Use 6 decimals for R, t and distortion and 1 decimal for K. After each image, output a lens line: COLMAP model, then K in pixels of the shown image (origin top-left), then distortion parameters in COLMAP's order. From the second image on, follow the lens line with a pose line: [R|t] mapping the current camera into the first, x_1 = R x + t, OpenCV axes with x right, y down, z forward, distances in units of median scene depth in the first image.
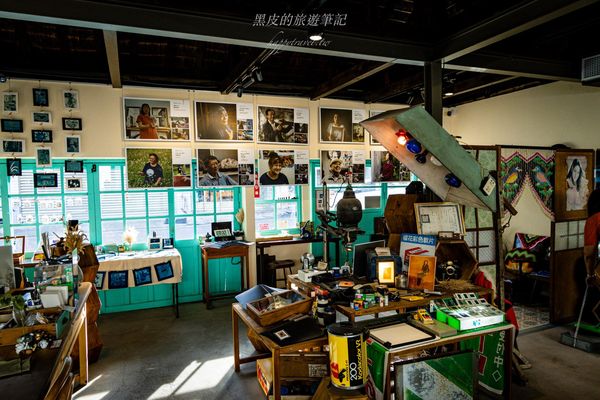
lens RADIAL K [[405.9, 0, 301.6], [0, 405.9, 197.8], [0, 0, 1]] dist [0.005239, 0.002993]
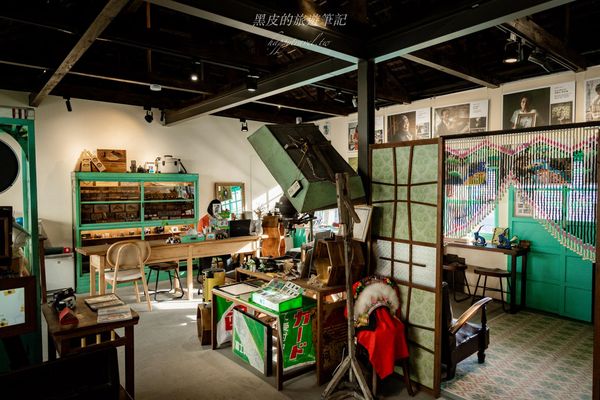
lens RADIAL K [[405.9, 0, 302.3], [0, 405.9, 202.8], [0, 0, 1]] dist [0.005239, 0.002993]
pose [[0.288793, 0.059108, -0.955565, 0.771988], [-0.036781, 0.998041, 0.050619, -0.024374], [0.956685, 0.020529, 0.290401, 0.365999]]
